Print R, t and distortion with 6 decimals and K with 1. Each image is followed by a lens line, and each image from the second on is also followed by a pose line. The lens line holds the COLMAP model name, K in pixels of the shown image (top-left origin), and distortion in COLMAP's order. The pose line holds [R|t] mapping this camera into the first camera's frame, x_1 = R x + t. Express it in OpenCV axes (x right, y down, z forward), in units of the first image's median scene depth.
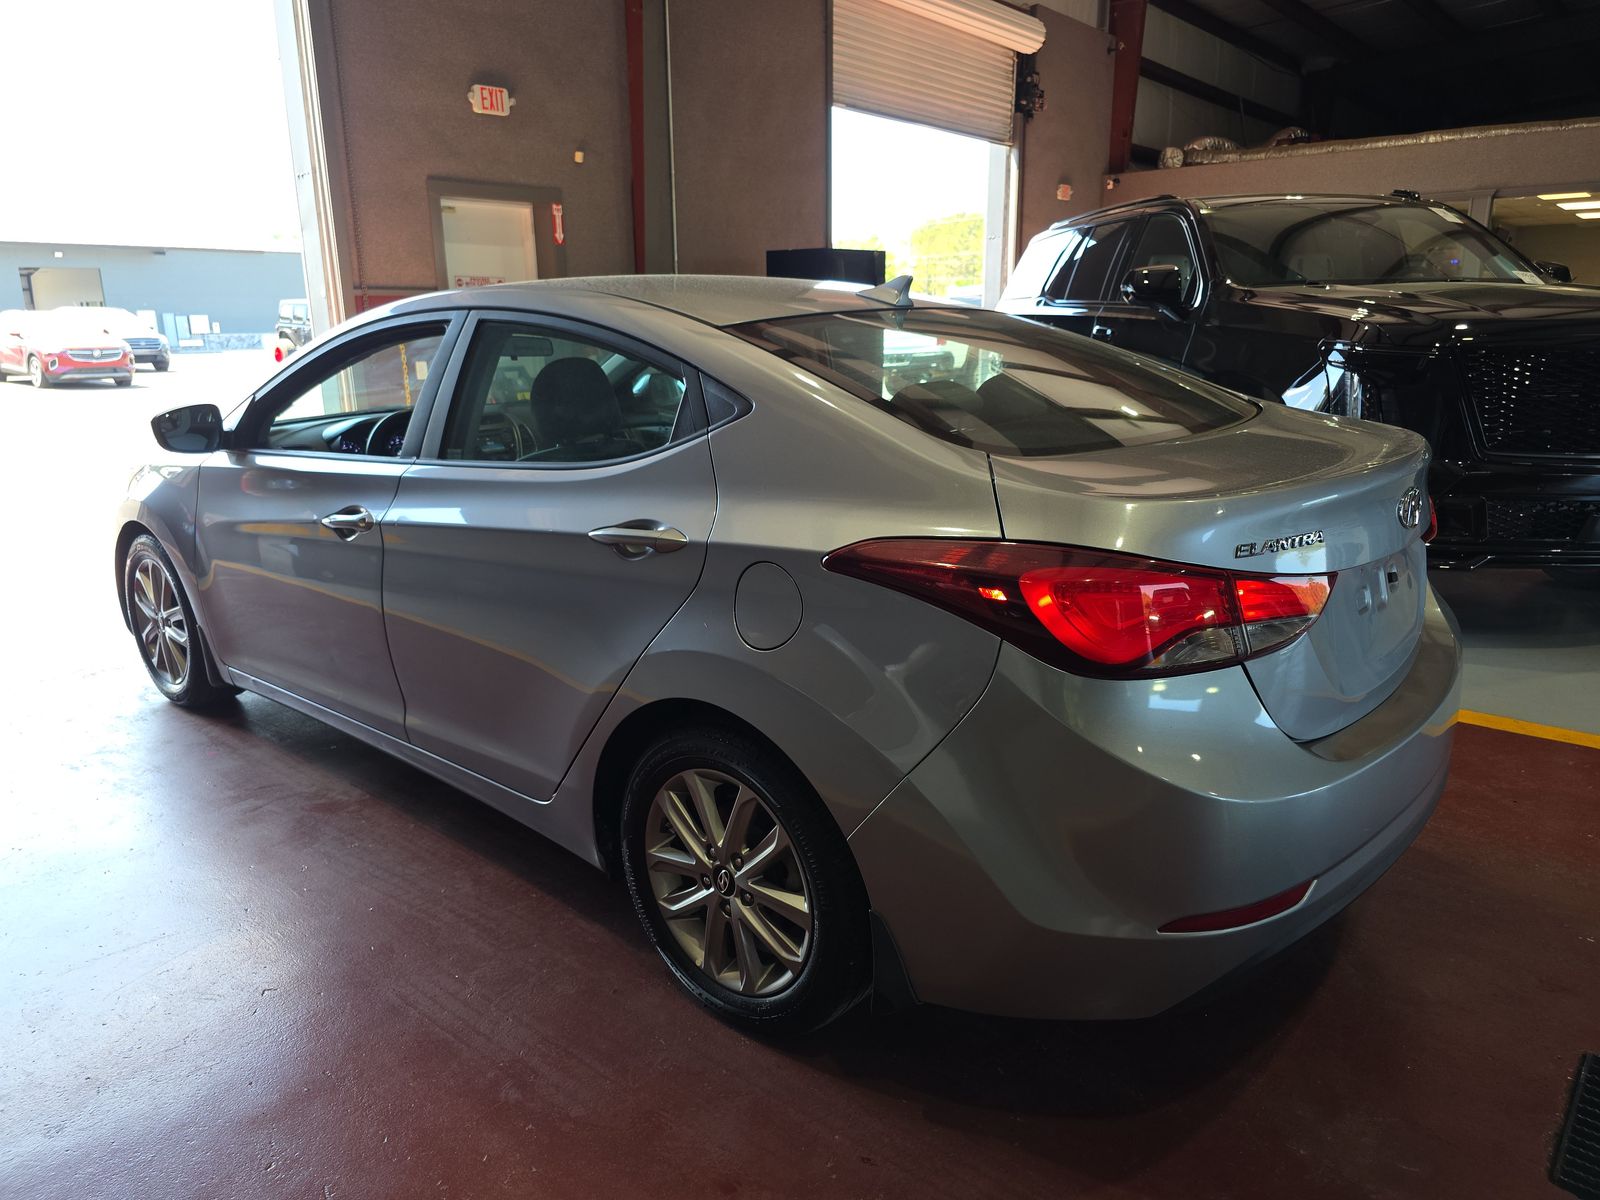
lens RADIAL K [[1098.0, 0, 800.0], [0, 1098.0, 600.0], [0, 0, 1]] dist [0.046030, -0.043645]
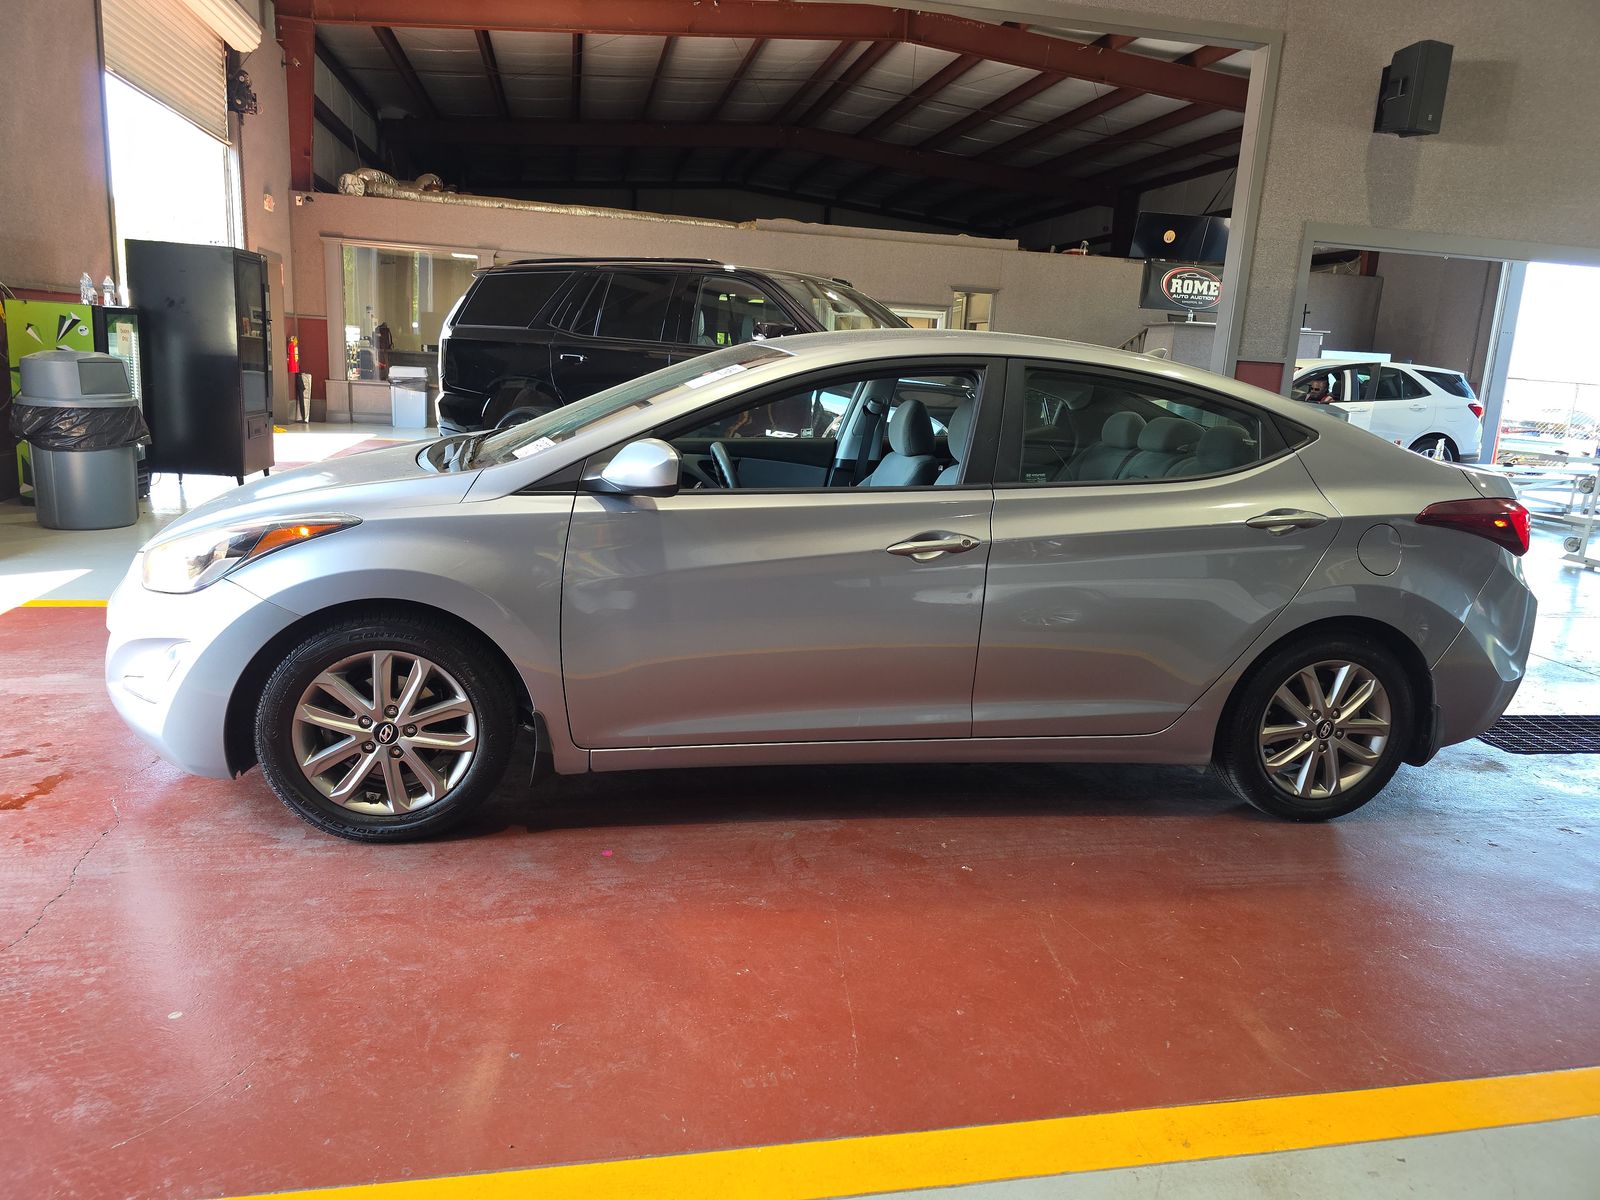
lens RADIAL K [[1098.0, 0, 800.0], [0, 1098.0, 600.0], [0, 0, 1]] dist [0.046030, -0.043645]
pose [[0.610676, -0.123098, 0.782254, -0.293454], [0.138501, 0.989220, 0.047544, -0.018823], [-0.779675, 0.079309, 0.621142, 0.096284]]
